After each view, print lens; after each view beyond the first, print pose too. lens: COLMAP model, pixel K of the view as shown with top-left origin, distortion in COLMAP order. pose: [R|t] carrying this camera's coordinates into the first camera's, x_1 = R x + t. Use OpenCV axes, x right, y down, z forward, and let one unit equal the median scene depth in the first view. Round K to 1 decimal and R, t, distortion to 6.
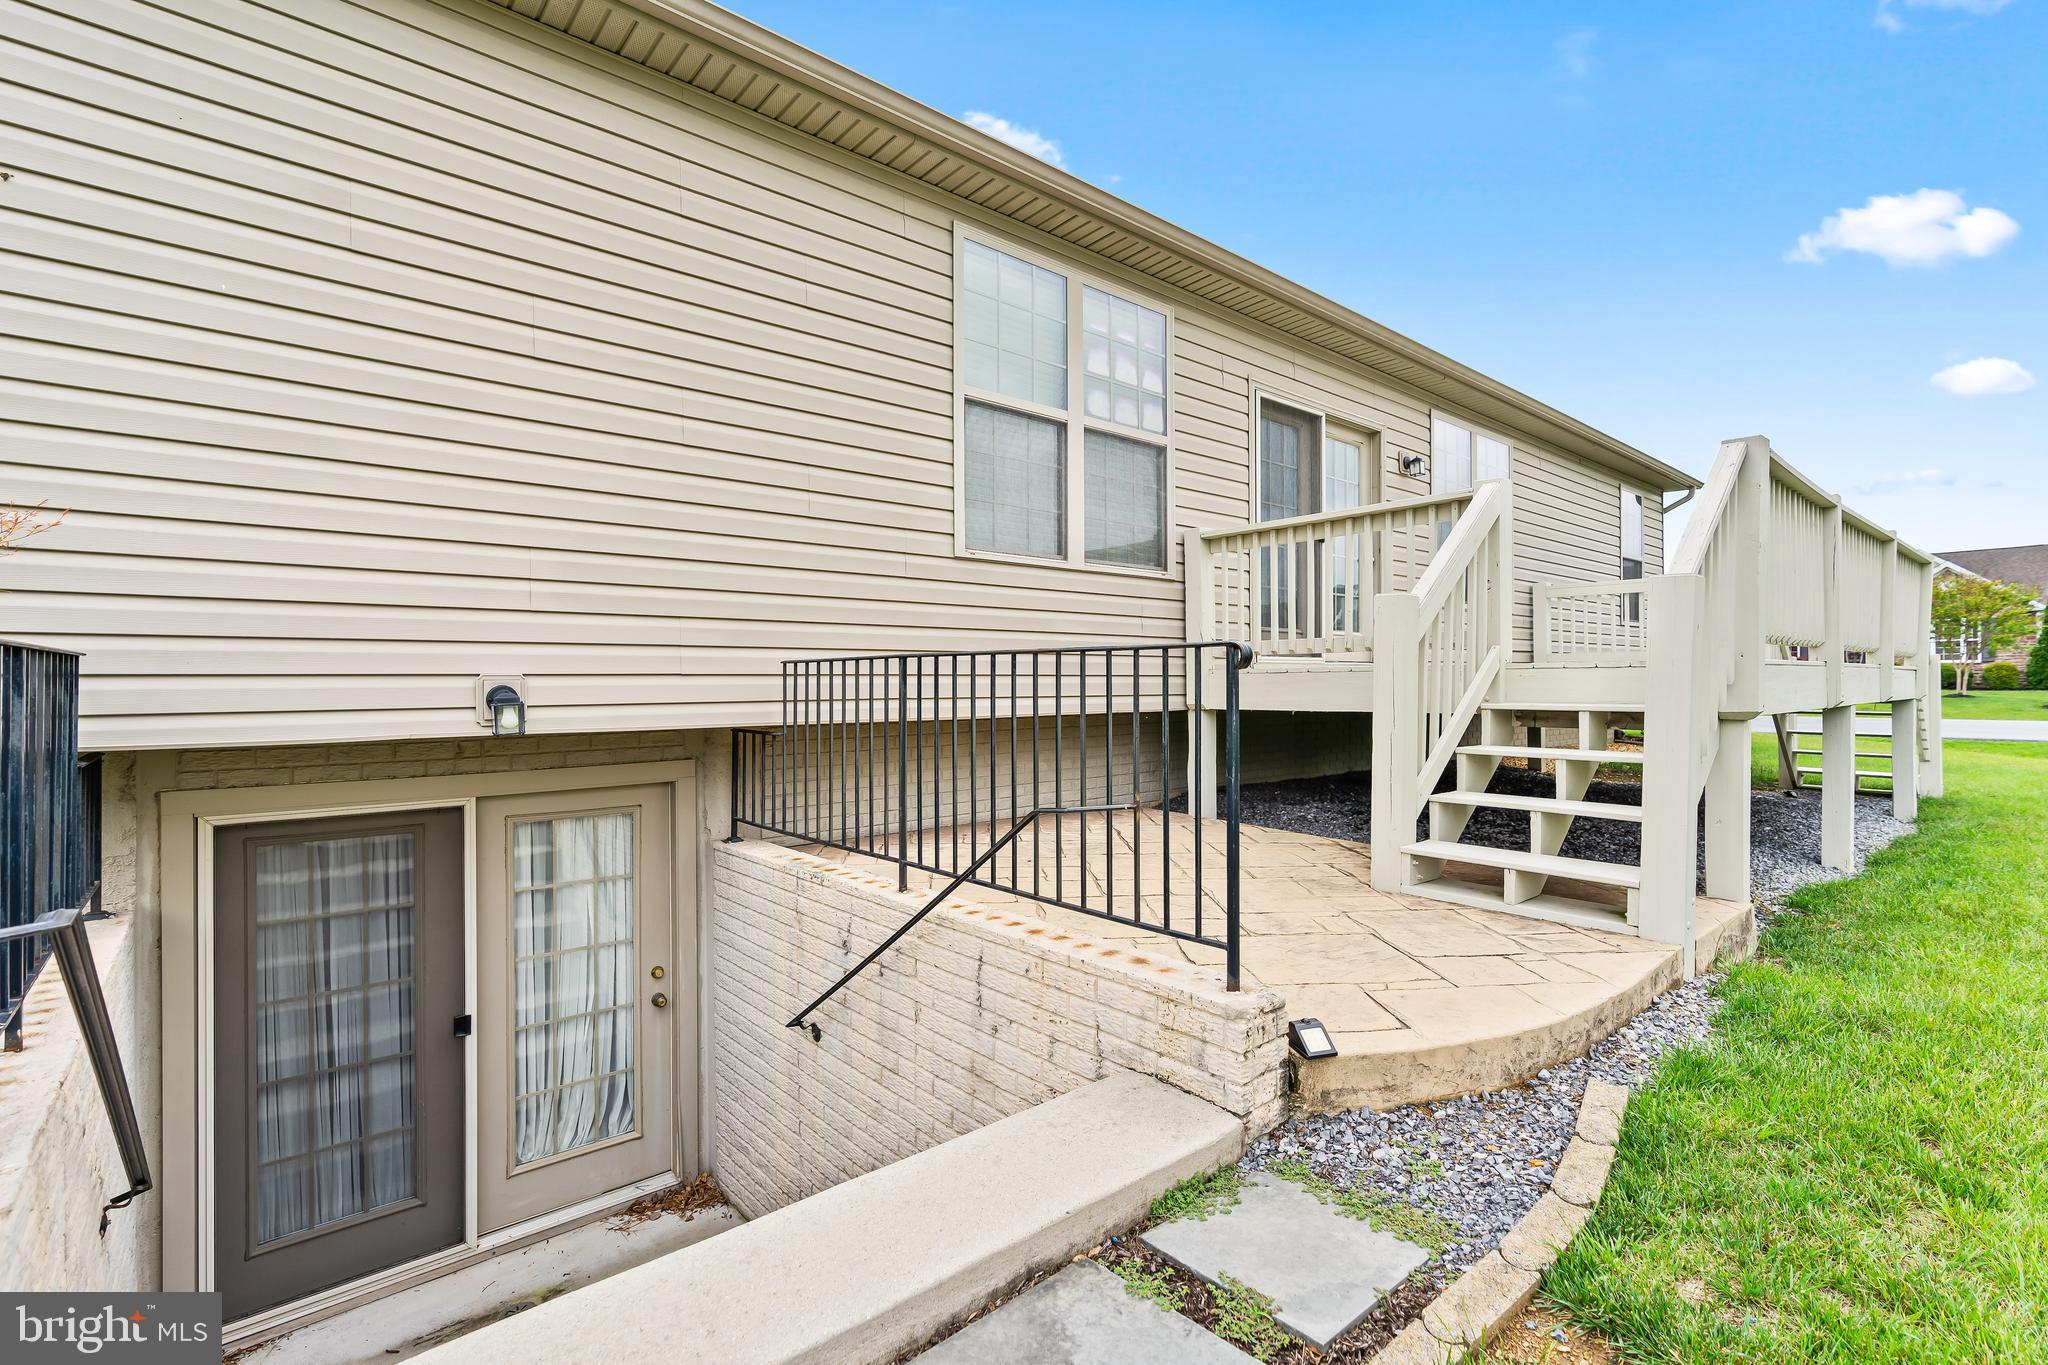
lens RADIAL K [[937.2, 0, 1020.6], [0, 937.2, 681.6], [0, 0, 1]] dist [-0.010380, 0.001765]
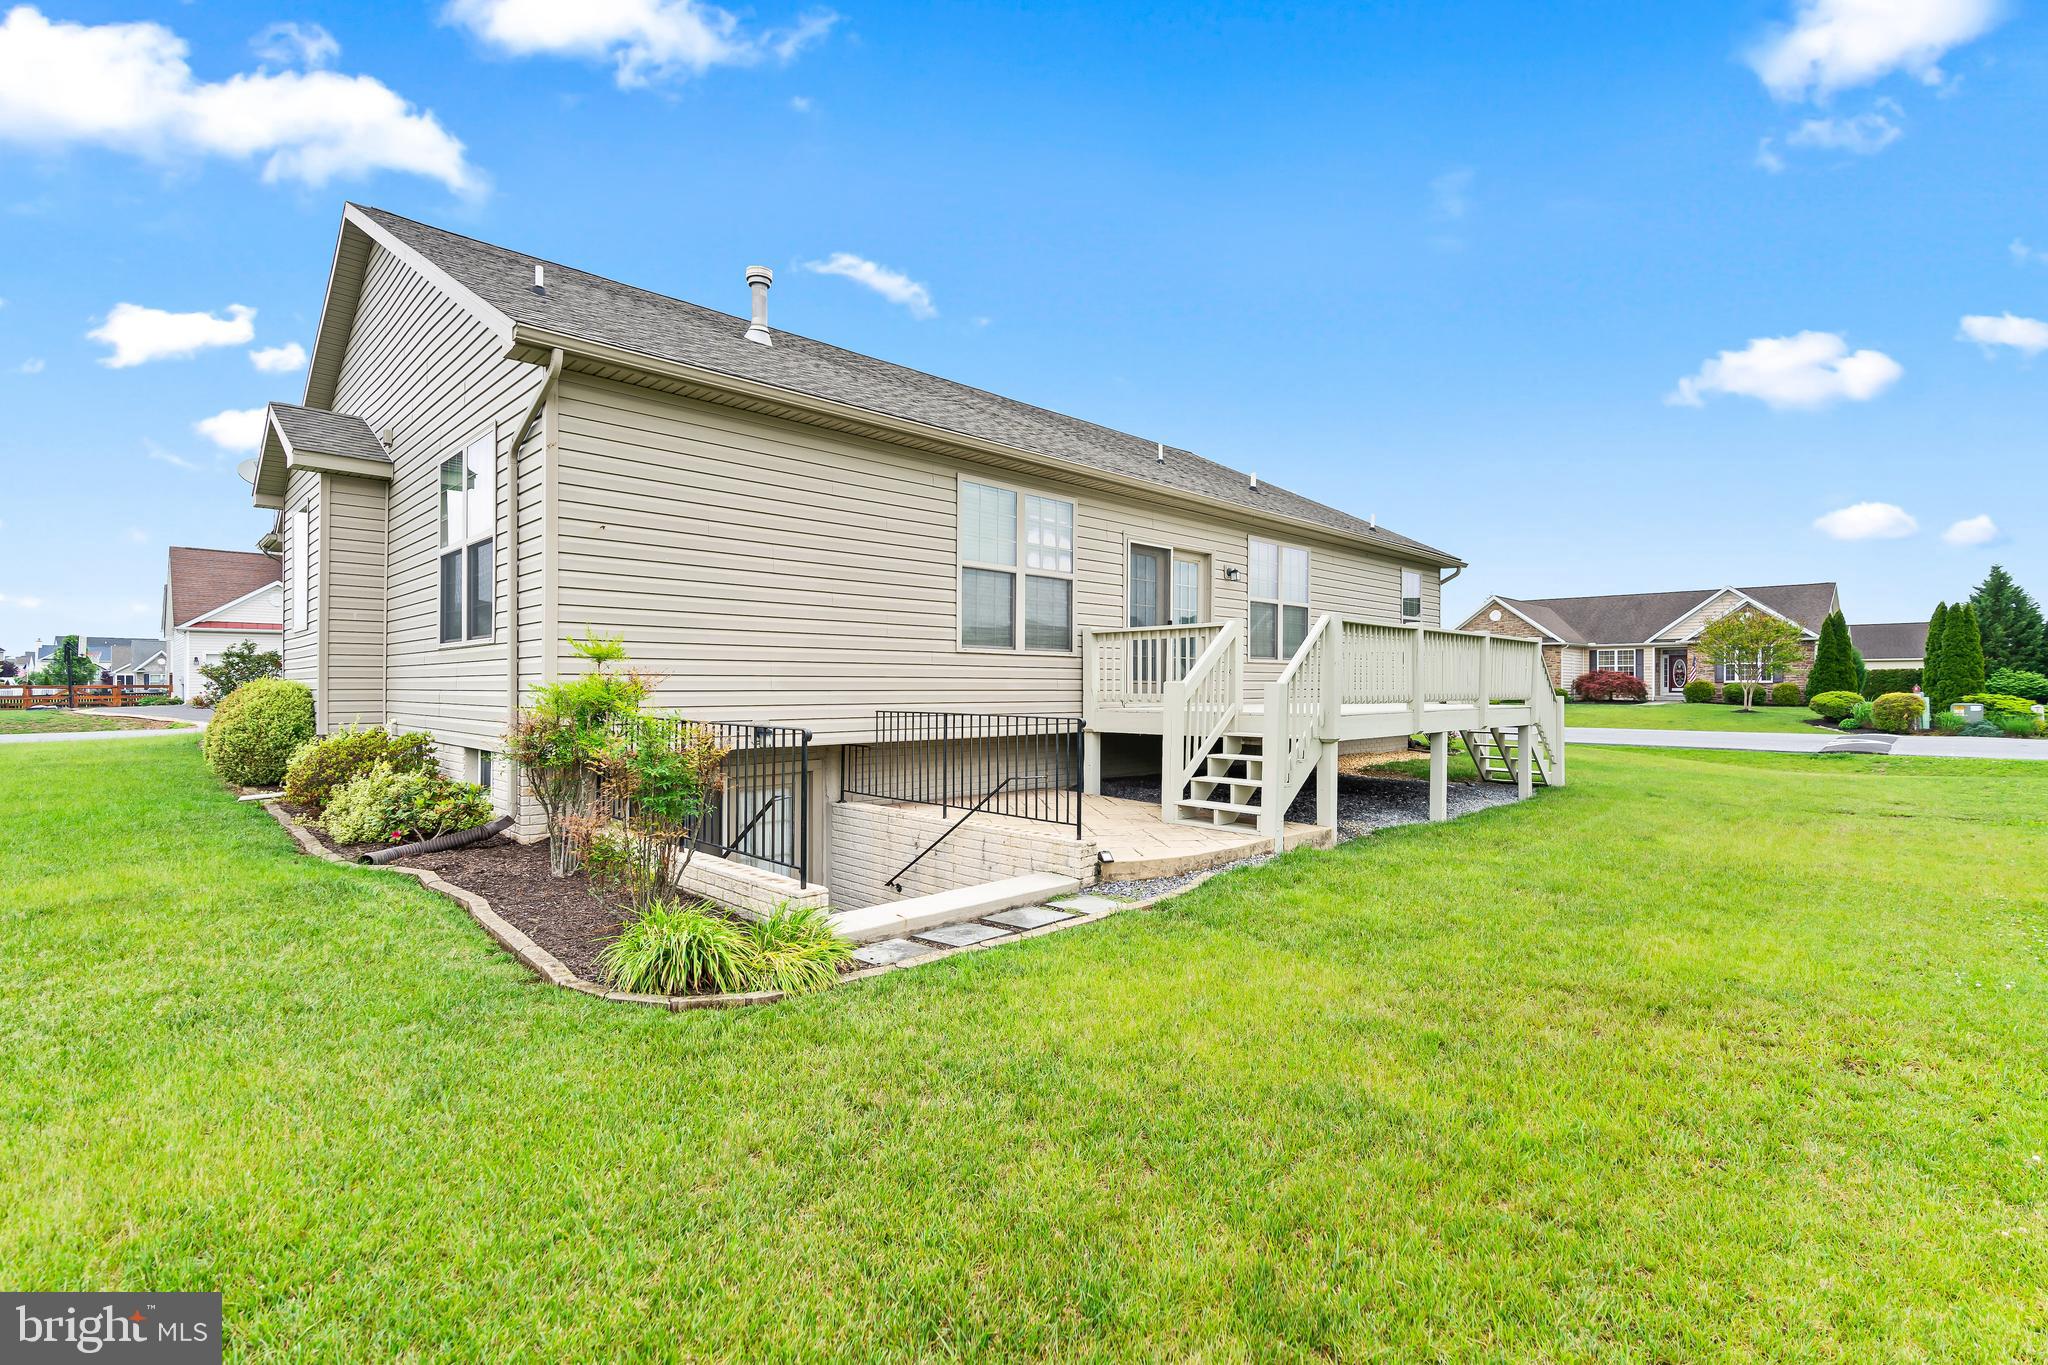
lens RADIAL K [[937.2, 0, 1026.5], [0, 937.2, 685.3], [0, 0, 1]] dist [-0.010380, 0.001765]
pose [[0.996954, 0.007895, 0.077589, -0.080536], [-0.007889, 0.999969, -0.000384, -0.071767], [-0.077590, -0.000229, 0.996985, -0.937860]]
